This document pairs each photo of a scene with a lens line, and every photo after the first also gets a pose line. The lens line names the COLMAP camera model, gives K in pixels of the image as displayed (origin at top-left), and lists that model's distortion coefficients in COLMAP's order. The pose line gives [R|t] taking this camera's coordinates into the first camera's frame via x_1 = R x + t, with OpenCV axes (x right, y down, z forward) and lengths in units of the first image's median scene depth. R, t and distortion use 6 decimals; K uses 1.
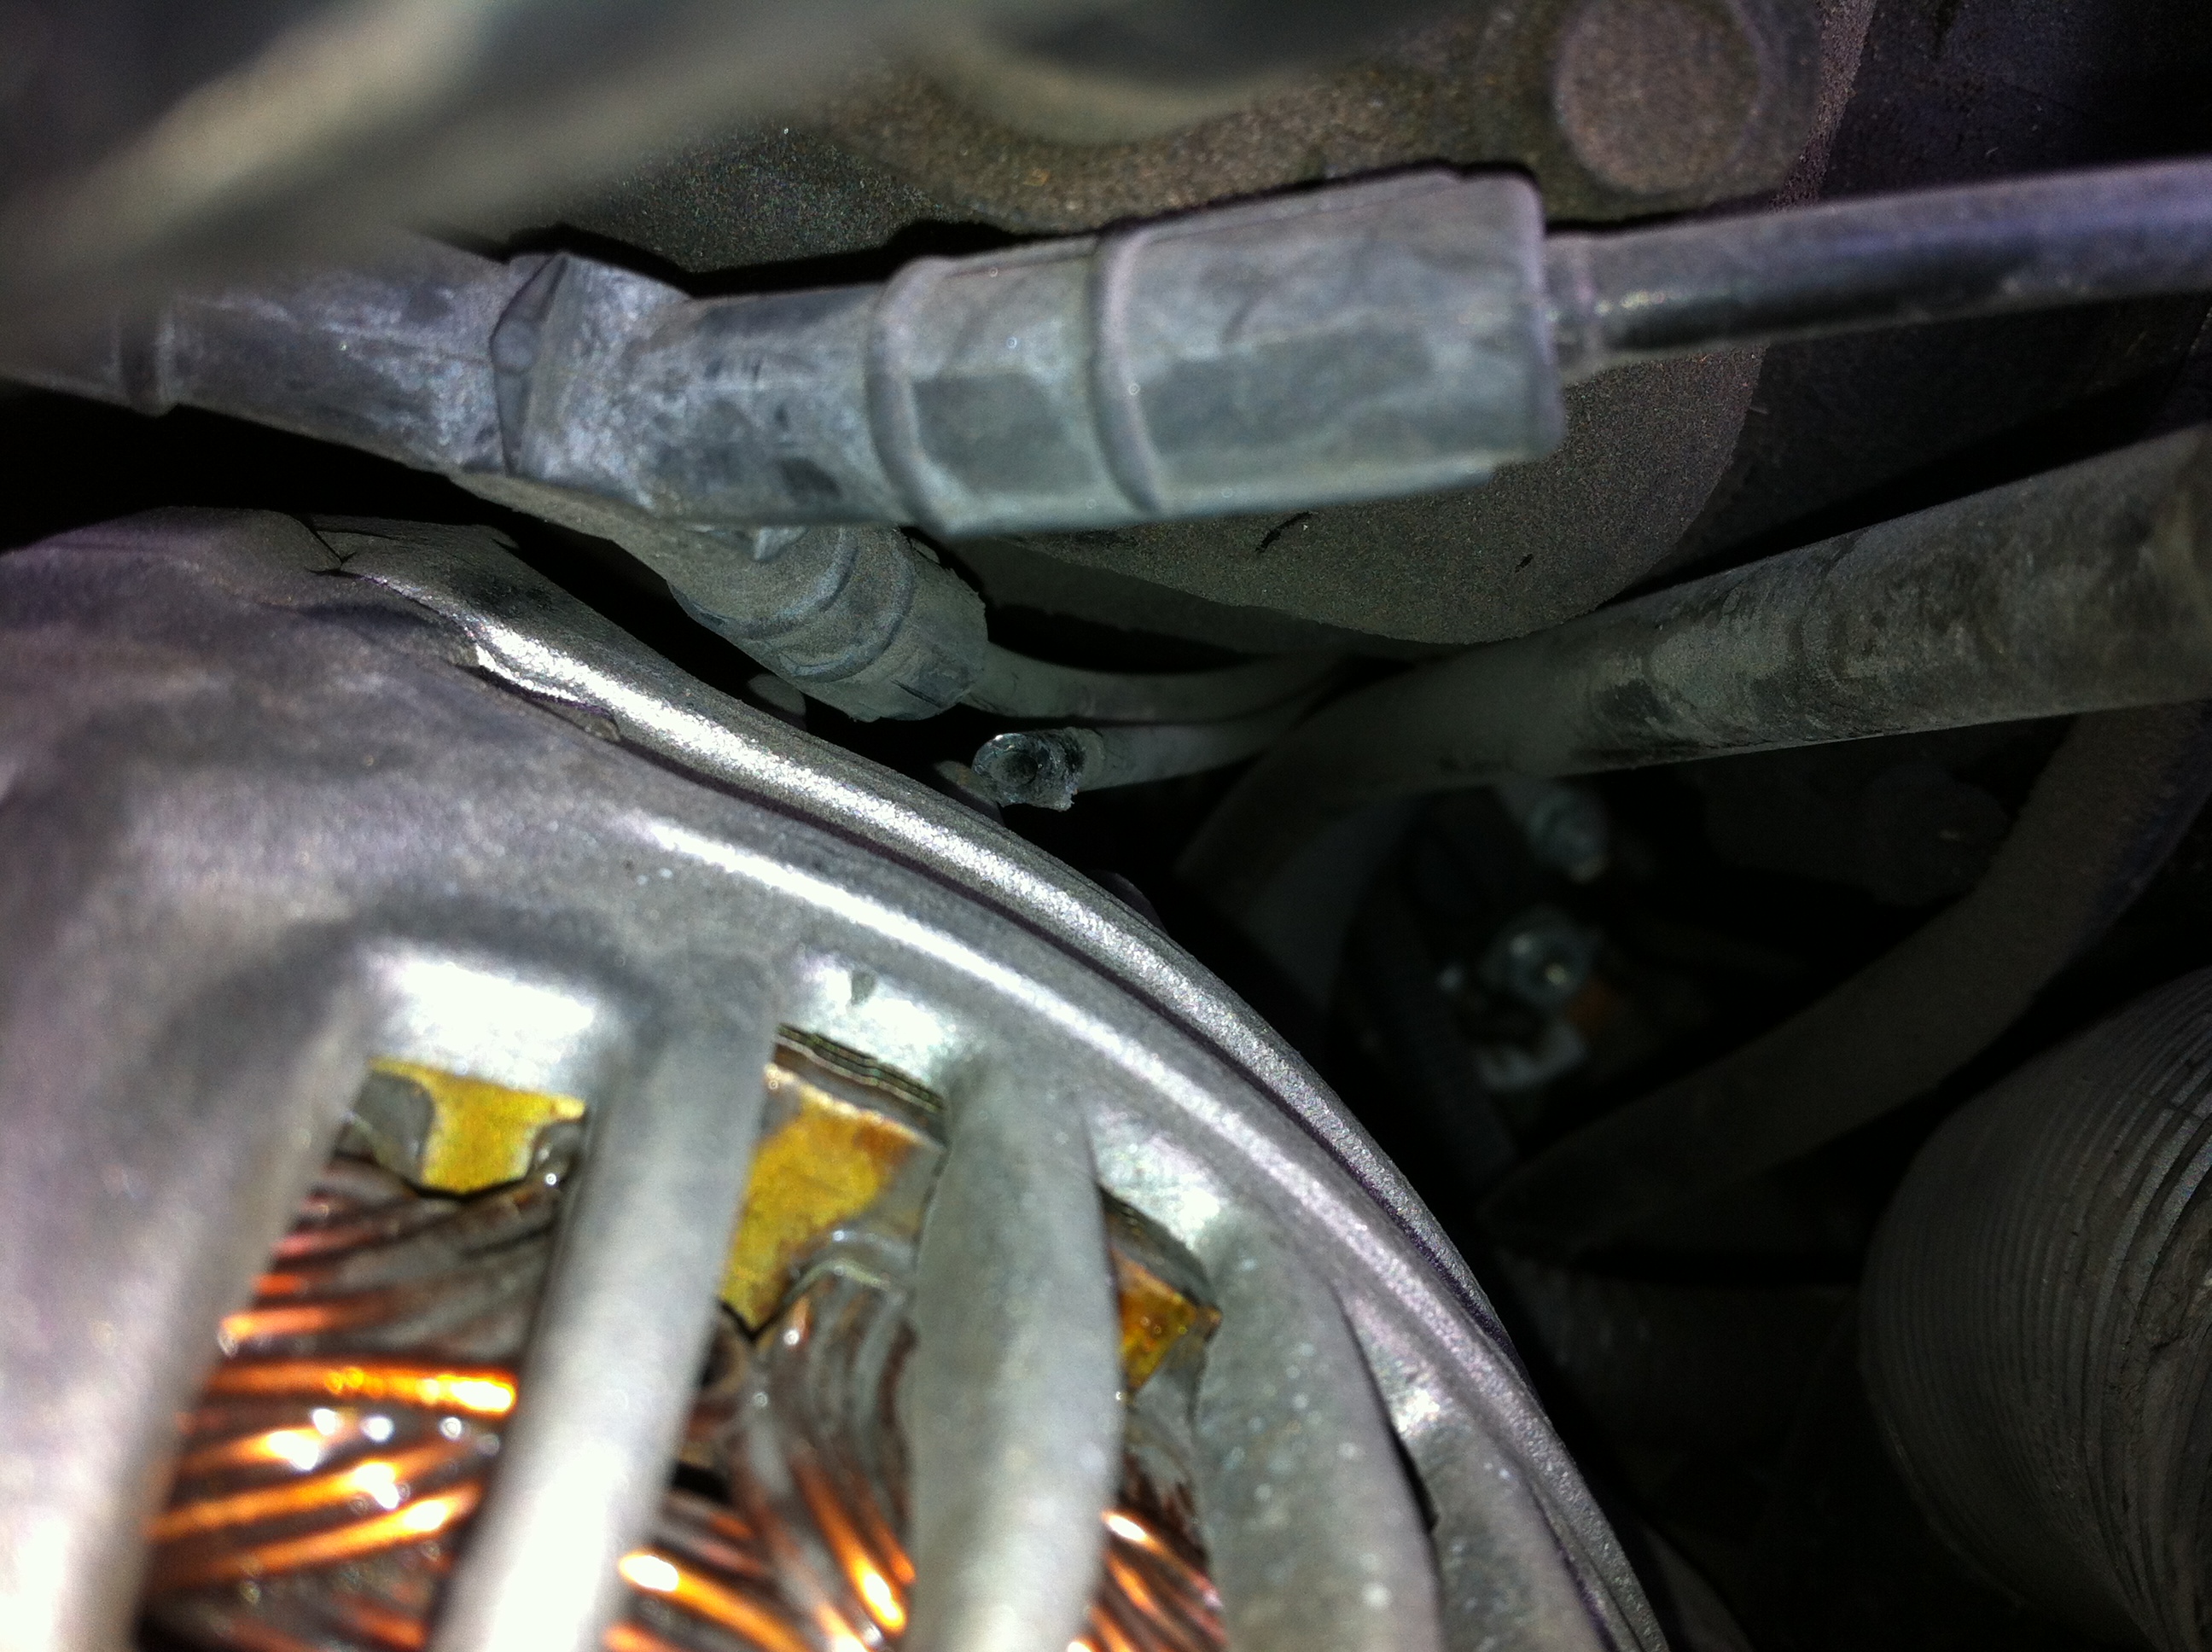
lens RADIAL K [[2228.1, 0, 1106.0], [0, 2228.1, 826.0], [0, 0, 1]] dist [0.127393, -0.540575]
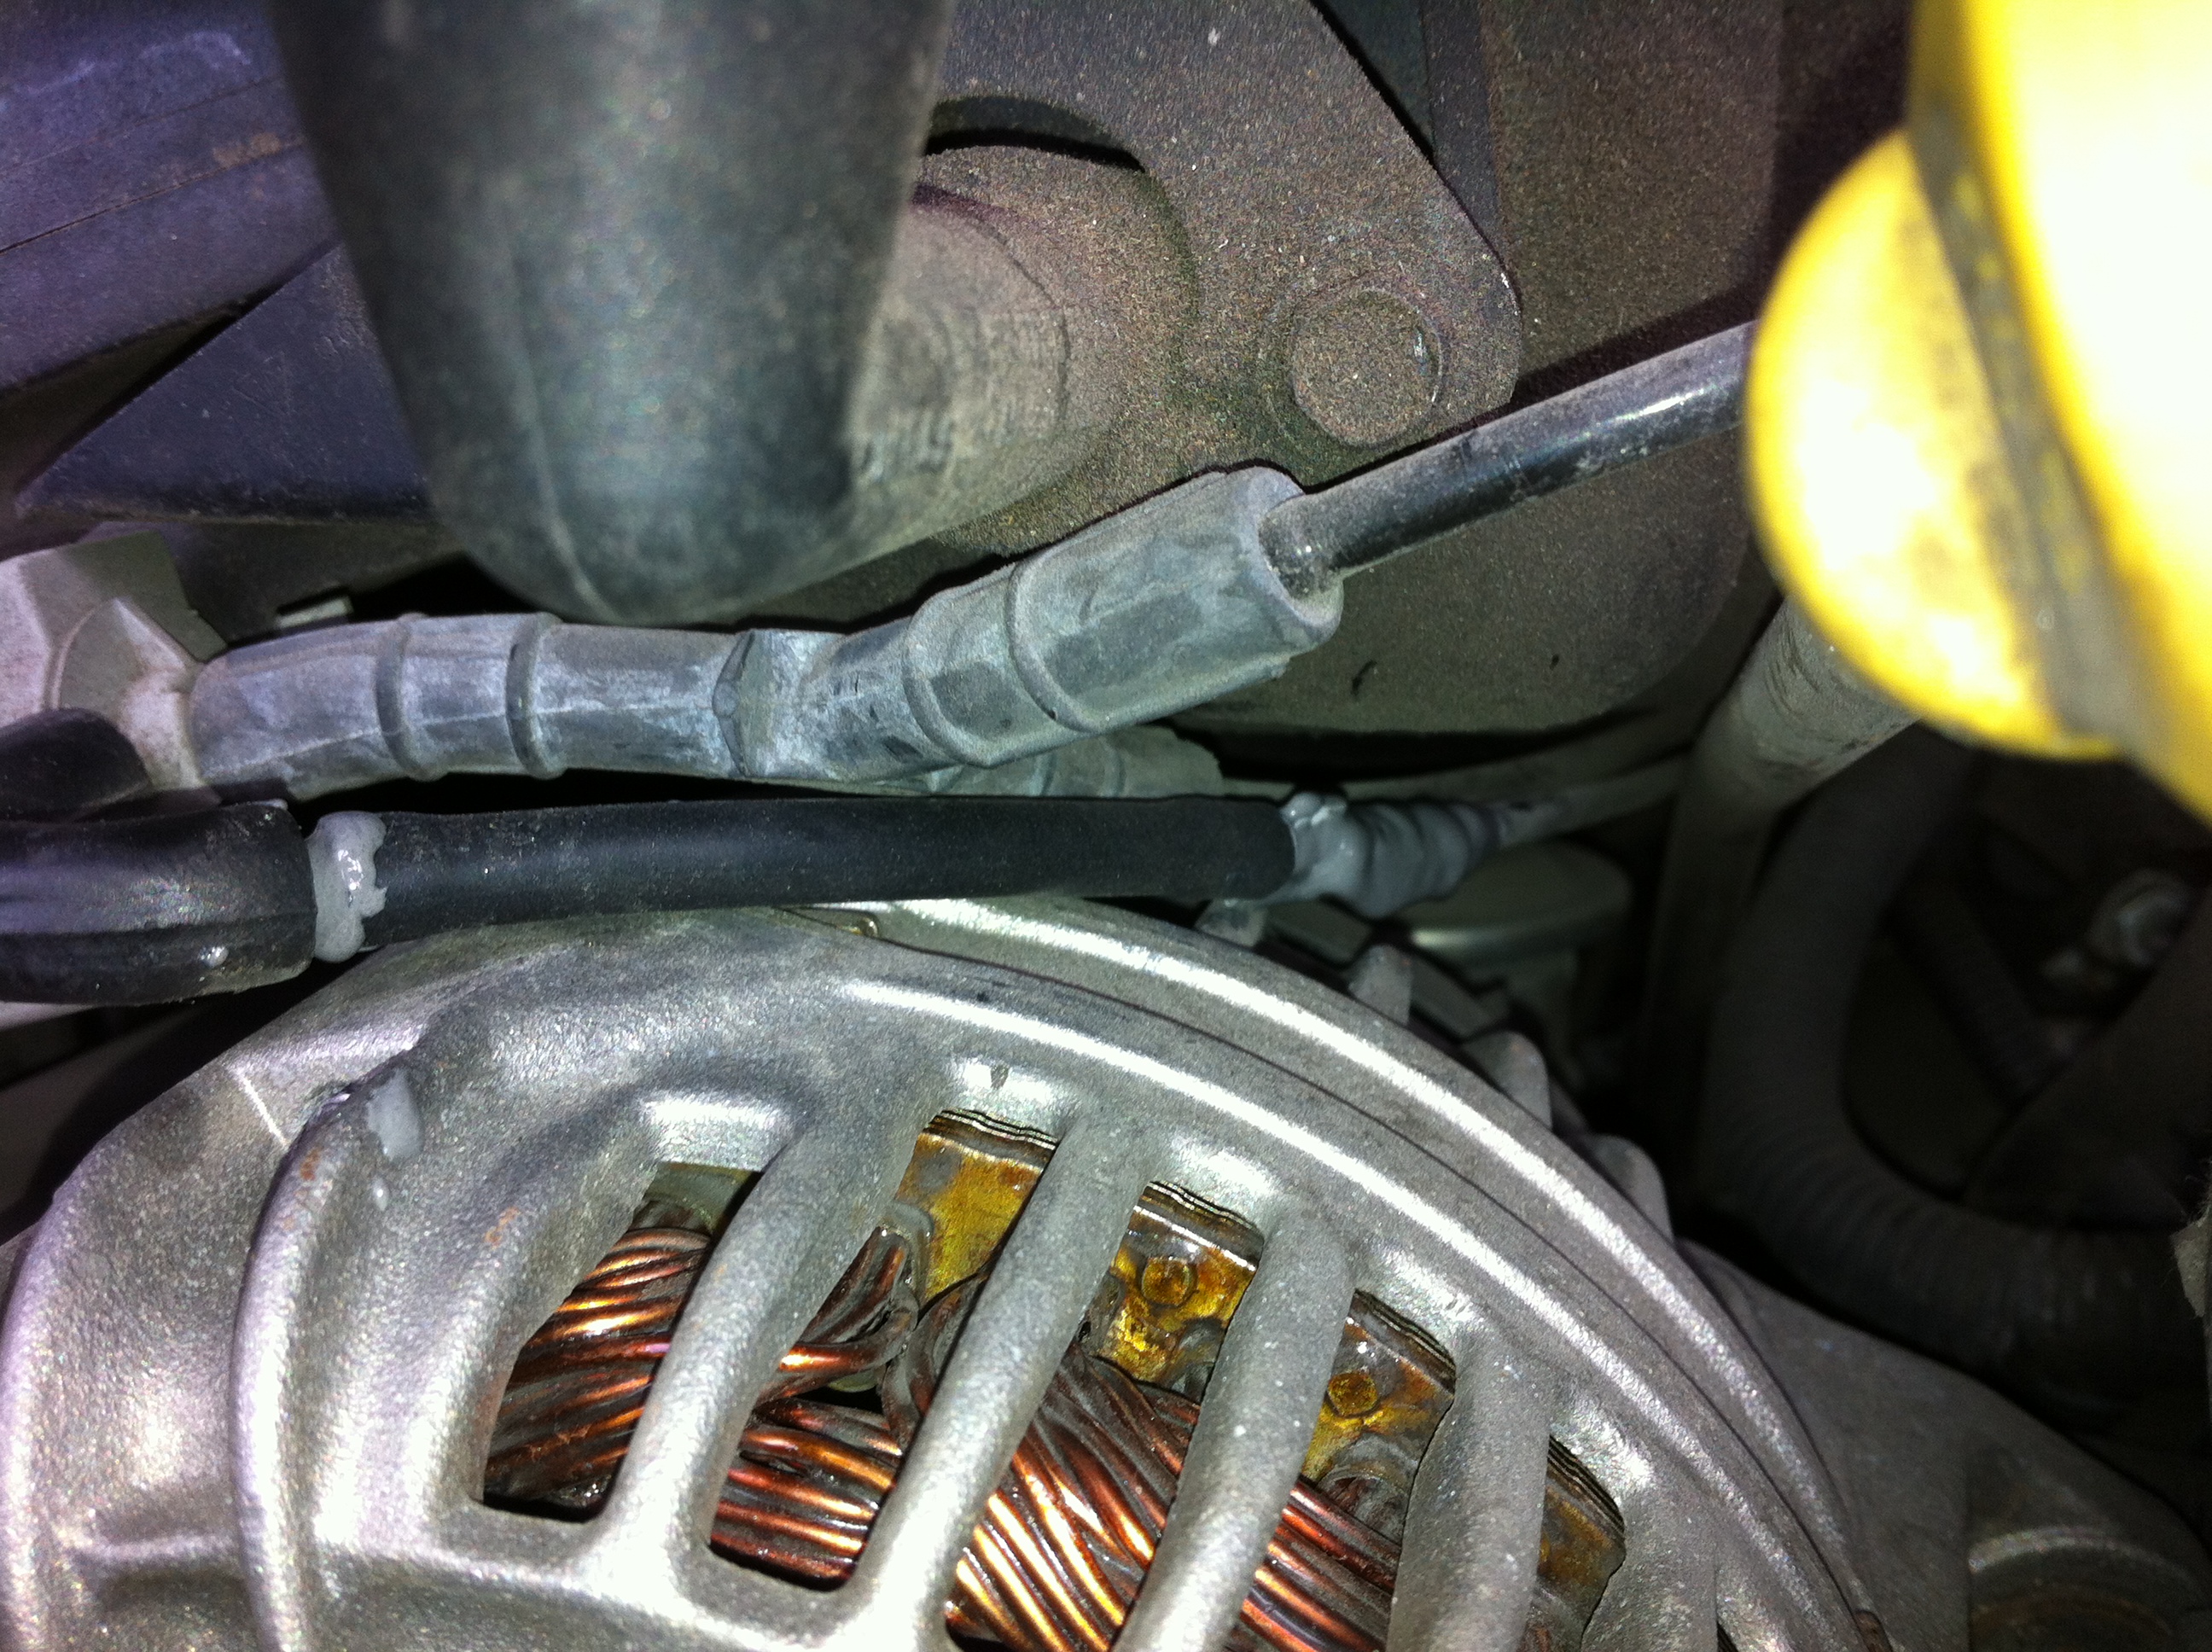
lens RADIAL K [[2210.2, 0, 1106.0], [0, 2210.2, 826.0], [0, 0, 1]] dist [0.031566, -0.201280]
pose [[0.923698, -0.179763, -0.338331, 0.494885], [0.166906, 0.983695, -0.066980, 0.020112], [0.344855, 0.005400, 0.938640, -0.356736]]
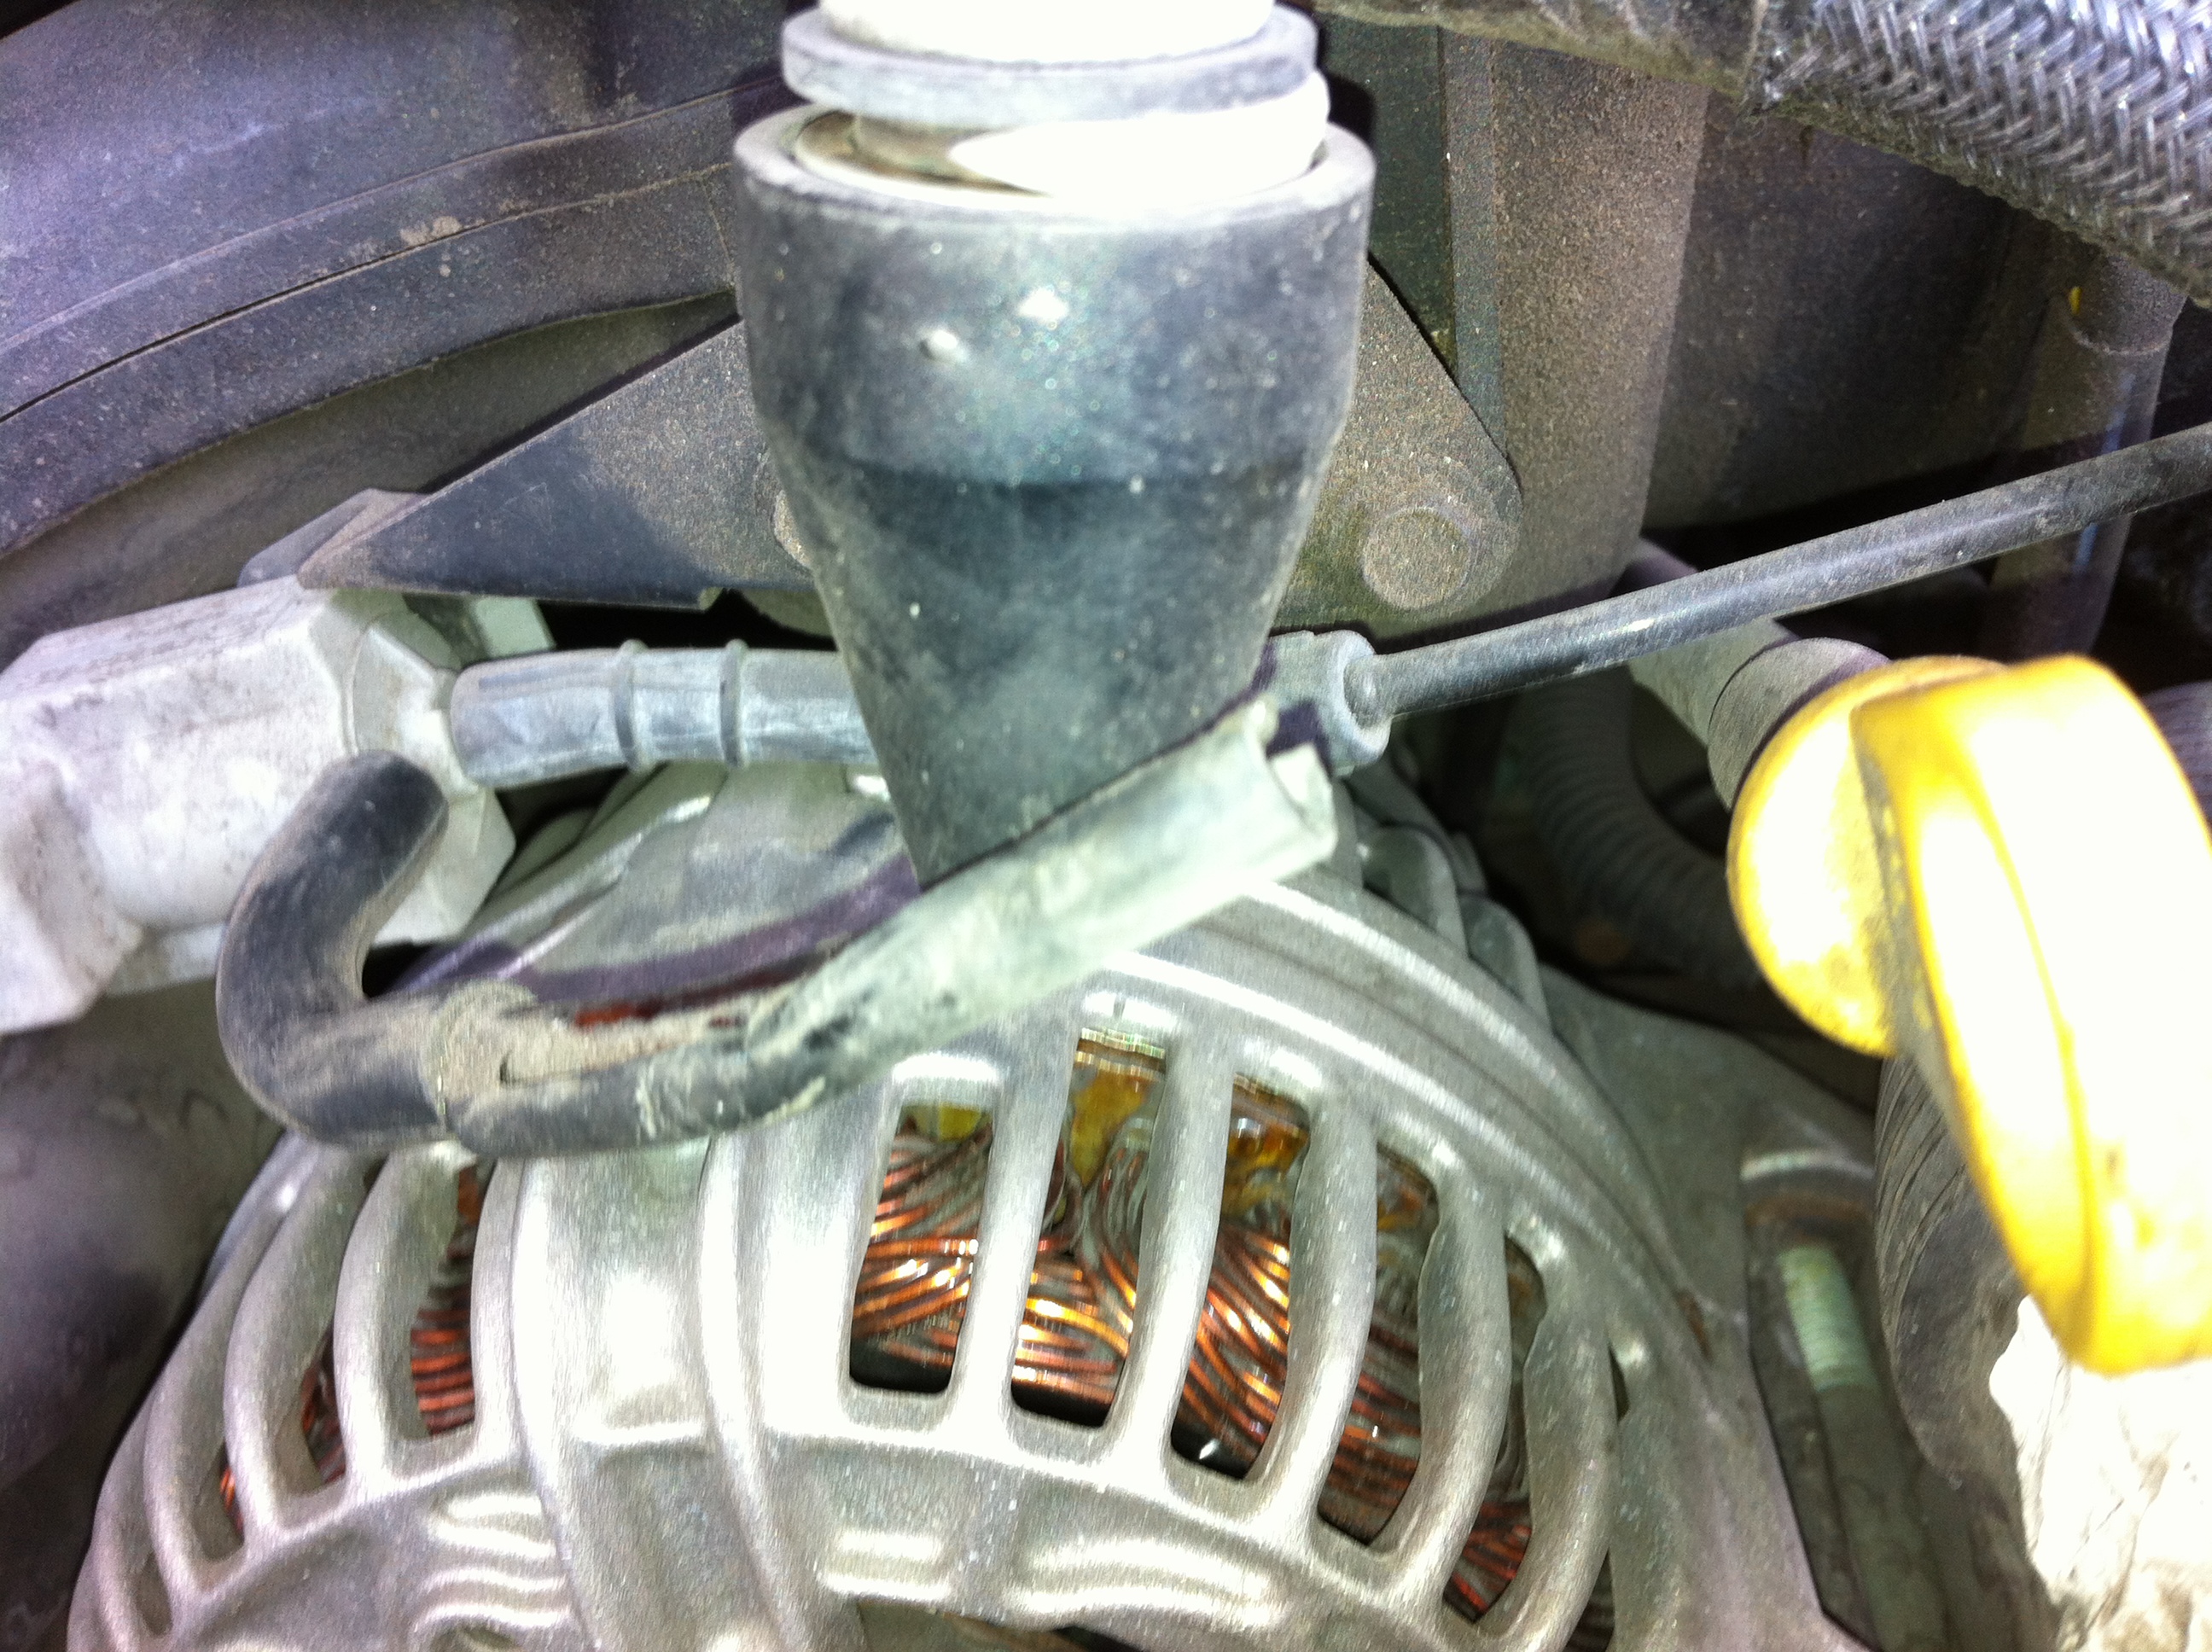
lens RADIAL K [[2228.1, 0, 1106.0], [0, 2228.1, 826.0], [0, 0, 1]] dist [0.127393, -0.540575]
pose [[0.957776, -0.118742, -0.261849, 0.452546], [0.179055, 0.958903, 0.220101, -0.562243], [0.224953, -0.257693, 0.939676, -0.925103]]
